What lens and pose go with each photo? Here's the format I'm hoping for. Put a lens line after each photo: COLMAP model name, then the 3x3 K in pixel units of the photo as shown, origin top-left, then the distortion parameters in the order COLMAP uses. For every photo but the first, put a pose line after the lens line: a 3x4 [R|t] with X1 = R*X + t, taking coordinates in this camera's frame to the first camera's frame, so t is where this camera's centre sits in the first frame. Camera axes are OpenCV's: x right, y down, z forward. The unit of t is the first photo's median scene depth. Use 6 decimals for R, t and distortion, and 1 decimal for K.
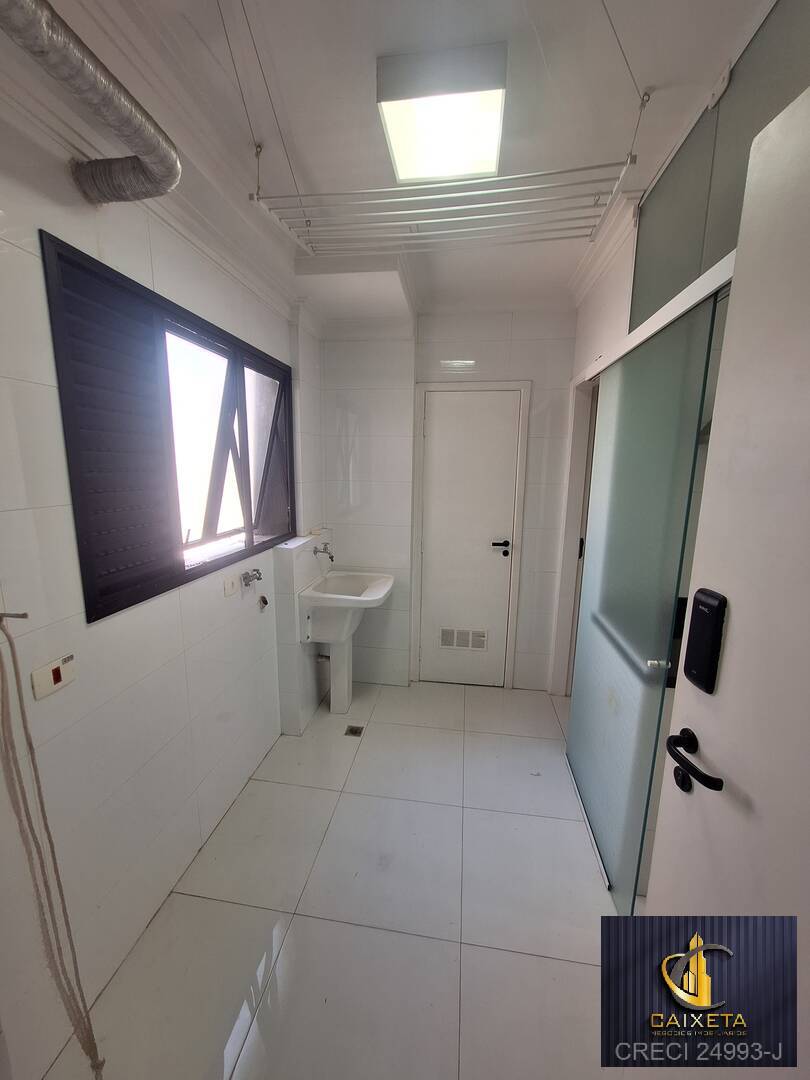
lens RADIAL K [[427.1, 0, 401.1], [0, 427.1, 543.1], [0, 0, 1]] dist [-0.000836, 0.000058]
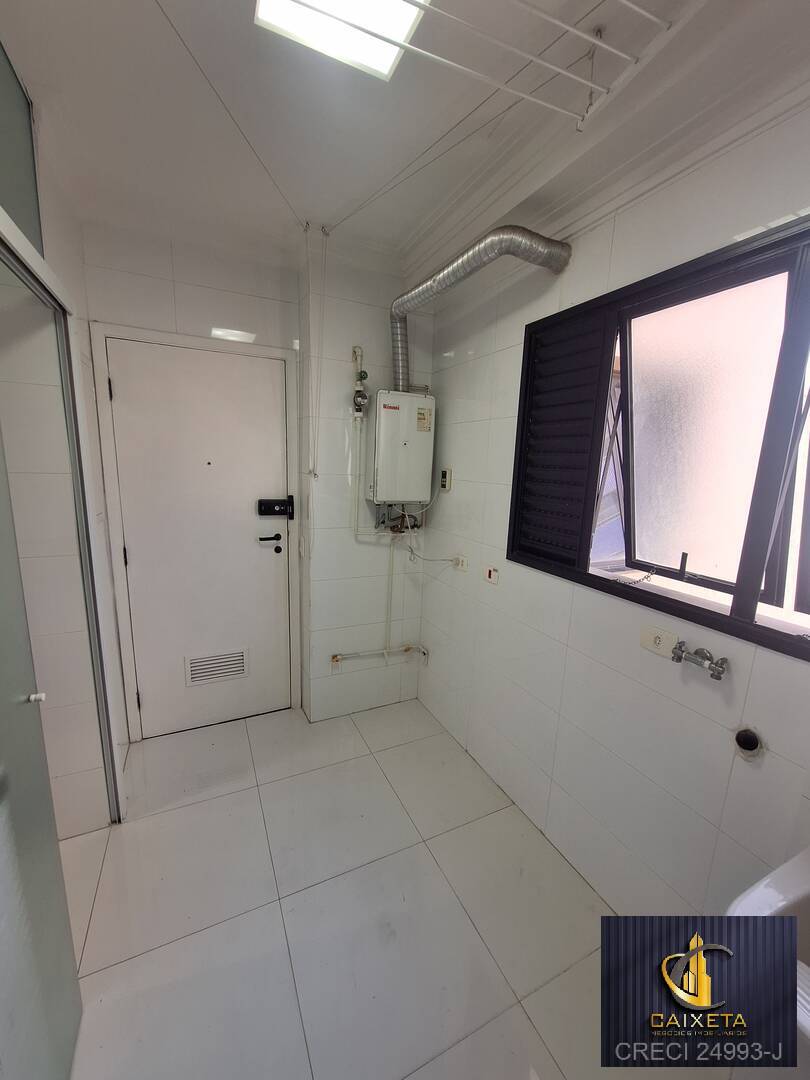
lens RADIAL K [[427.1, 0, 401.1], [0, 427.1, 543.1], [0, 0, 1]] dist [-0.000836, 0.000058]
pose [[-0.828191, 0.069029, -0.556178, 0.475782], [-0.143292, 0.933321, 0.329210, -0.327615], [0.541818, 0.352344, -0.763077, 1.890952]]
